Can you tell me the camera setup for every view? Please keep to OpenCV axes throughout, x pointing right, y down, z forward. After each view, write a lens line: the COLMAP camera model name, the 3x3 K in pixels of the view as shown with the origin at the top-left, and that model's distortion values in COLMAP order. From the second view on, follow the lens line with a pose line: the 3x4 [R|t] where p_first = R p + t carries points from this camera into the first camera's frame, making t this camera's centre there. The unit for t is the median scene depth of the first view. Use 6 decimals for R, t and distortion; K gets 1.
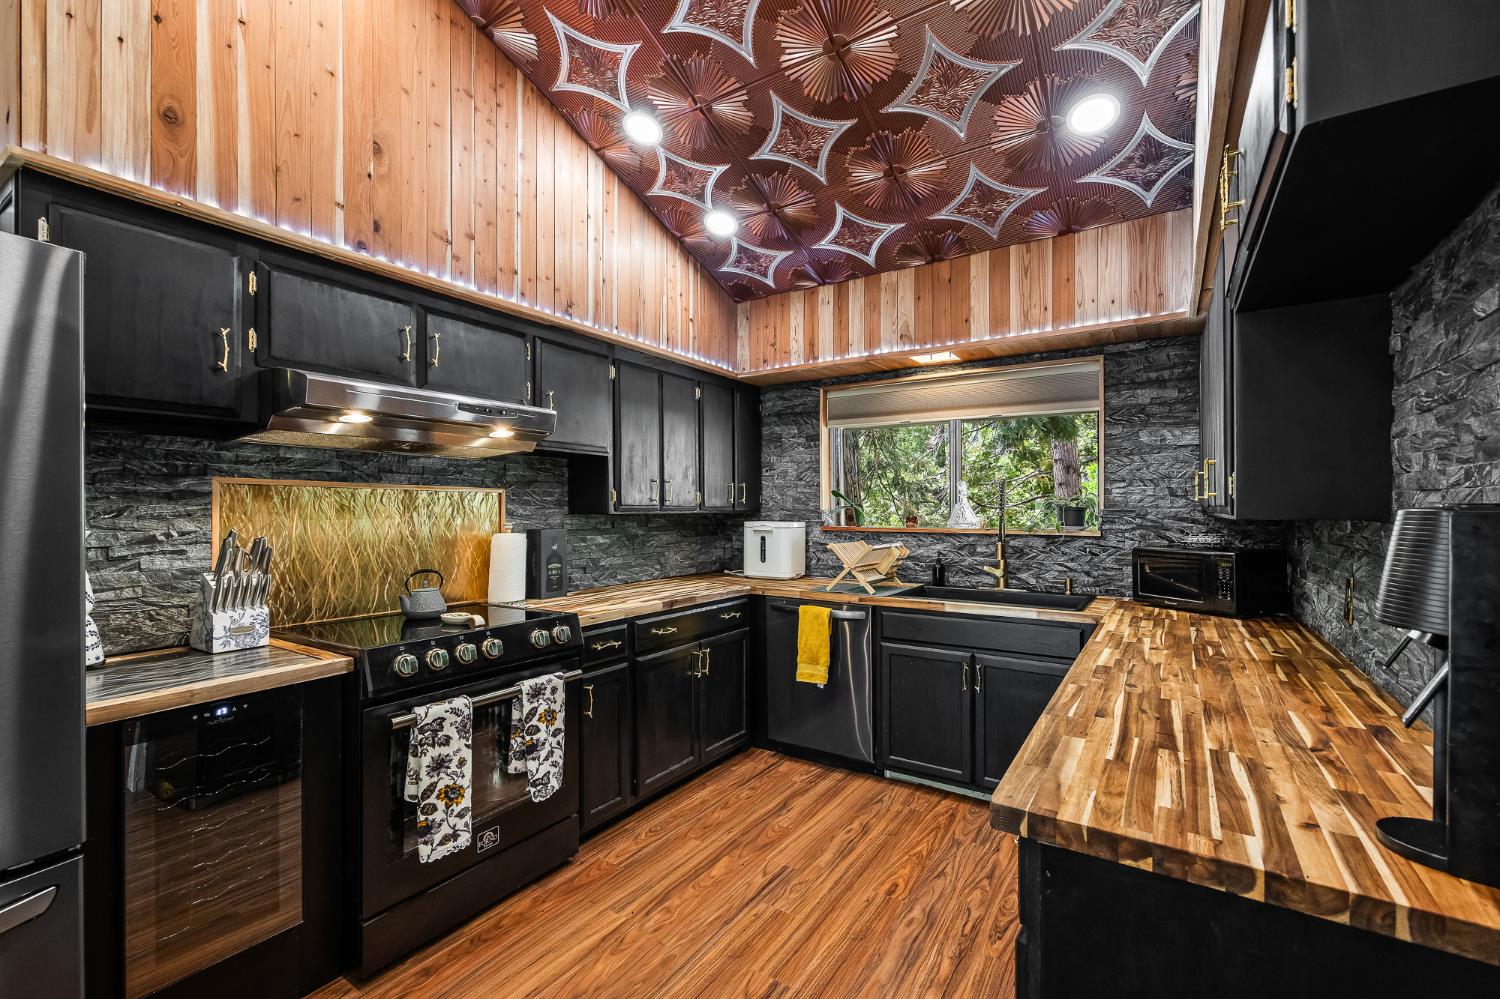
lens RADIAL K [[633.7, 0, 753.4], [0, 633.7, 505.0], [0, 0, 1]] dist [0.002094, 0.000791]
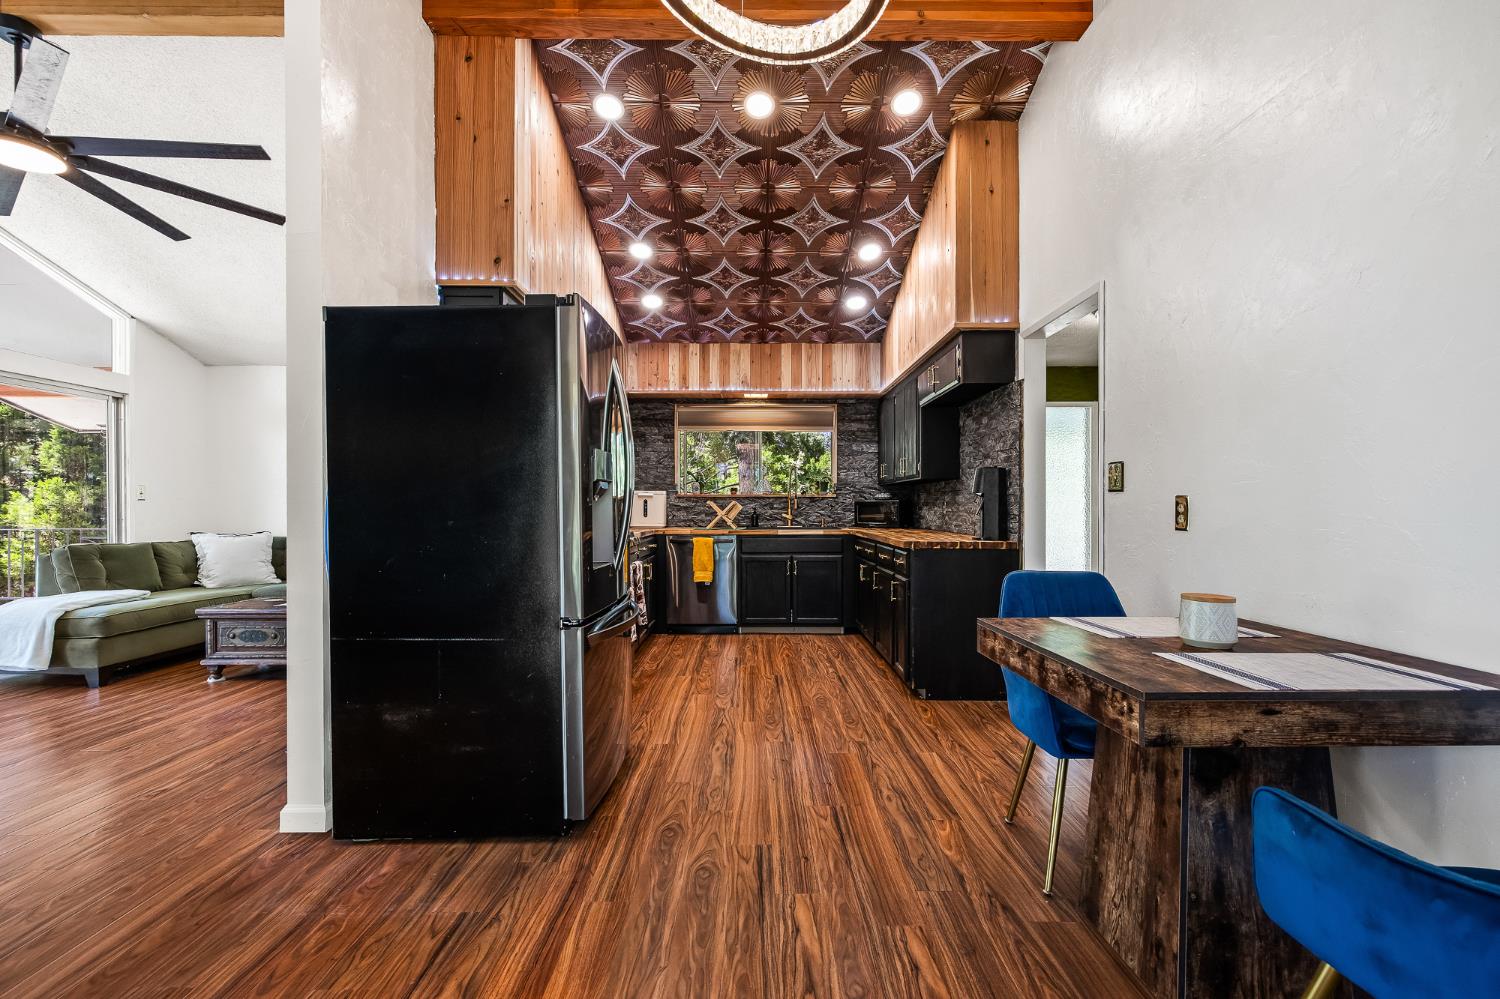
lens RADIAL K [[665.6, 0, 750.0], [0, 665.6, 499.5], [0, 0, 1]] dist [0.000277, 0.000036]
pose [[0.836678, 0.006410, 0.547657, -0.905224], [-0.003061, 0.999971, -0.007028, 0.082957], [-0.547686, 0.004203, 0.836673, -0.646148]]
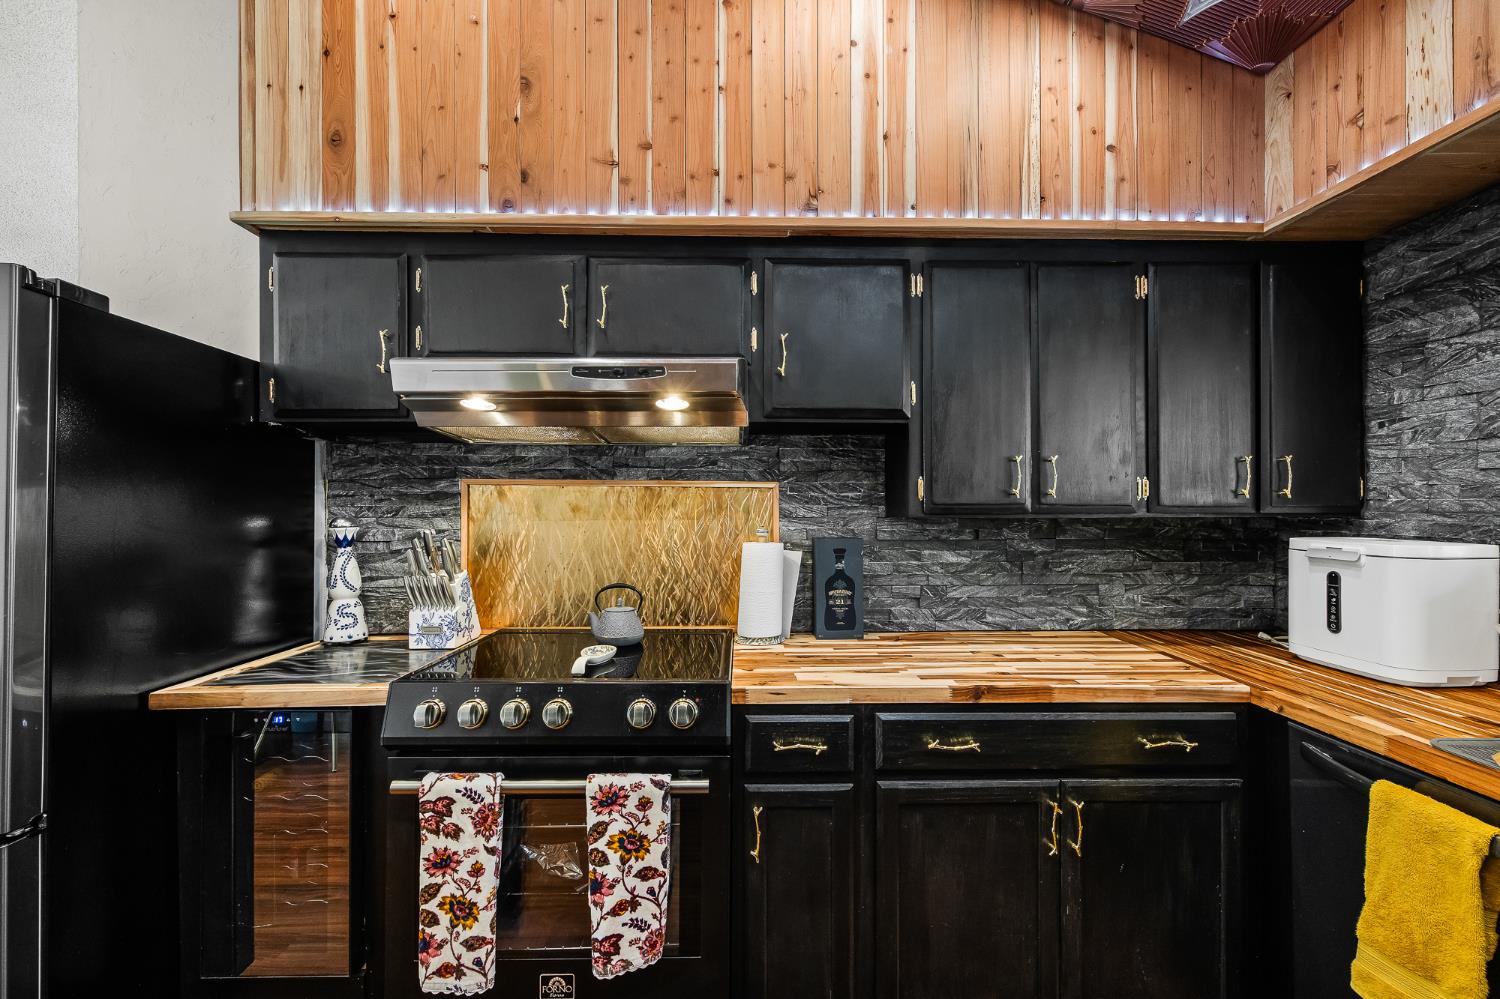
lens RADIAL K [[604.0, 0, 753.5], [0, 604.0, 506.0], [0, 0, 1]] dist [-0.000412, 0.000451]
pose [[0.564959, -0.000664, -0.825118, 0.187280], [0.004426, 0.999988, 0.002226, 0.000808], [0.825107, -0.004910, 0.564955, 0.610845]]
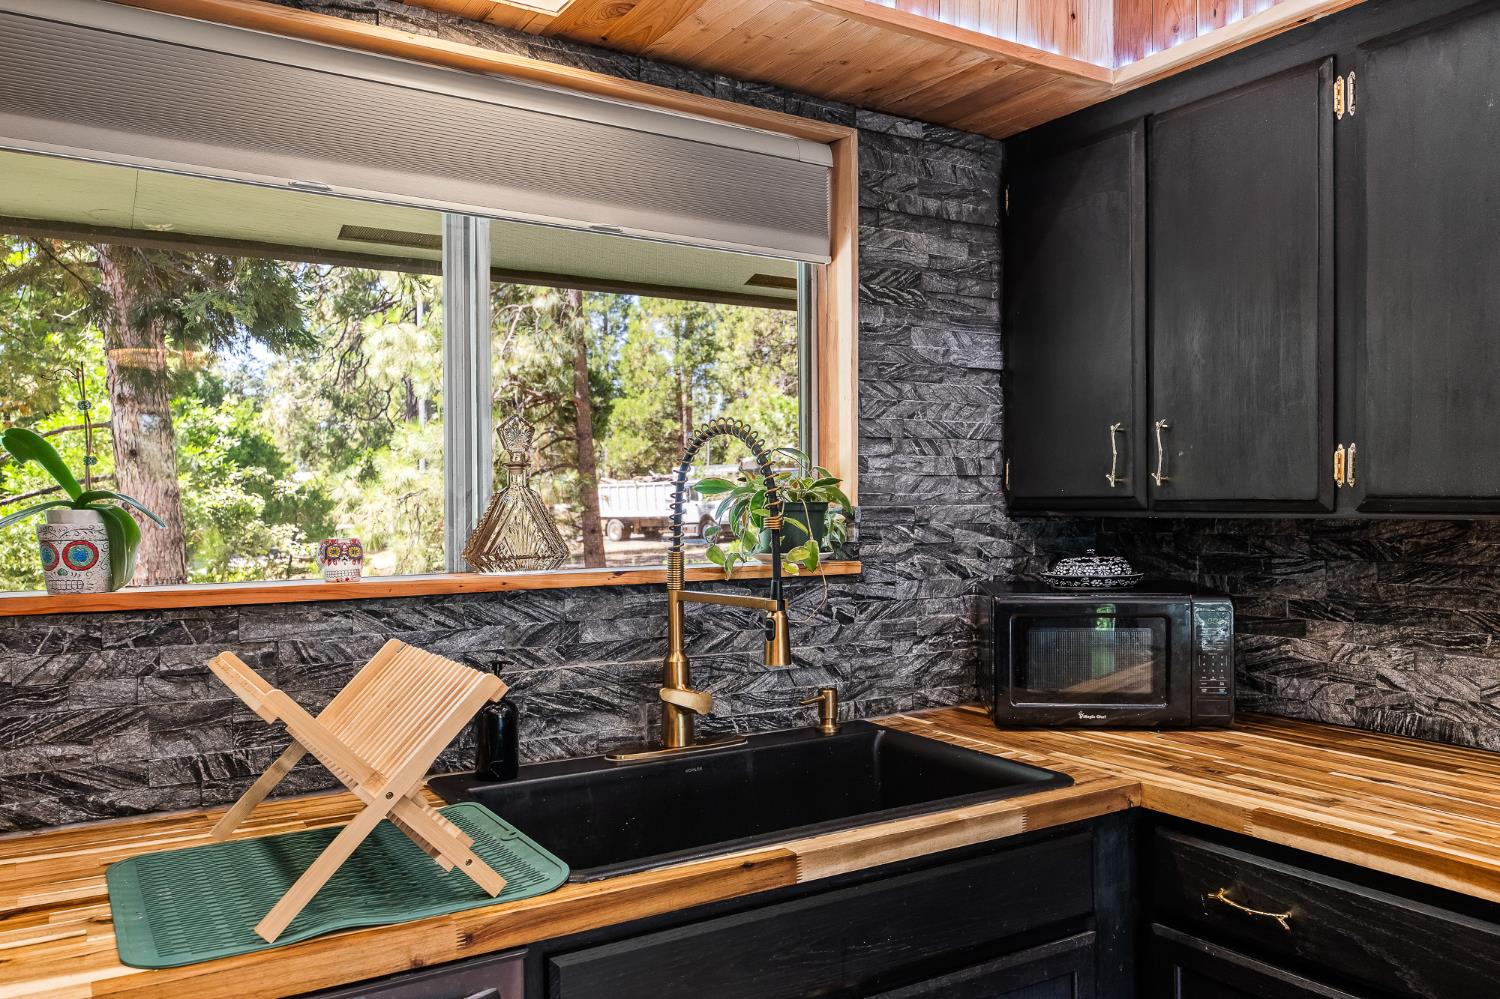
lens RADIAL K [[1142.5, 0, 750.0], [0, 1142.5, 499.5], [0, 0, 1]] dist [0.034297, -0.000425]
pose [[0.417019, -0.000140, 0.908898, -0.169354], [0.003118, 0.999994, -0.001276, 0.002887], [-0.908893, 0.003366, 0.417017, 0.865651]]
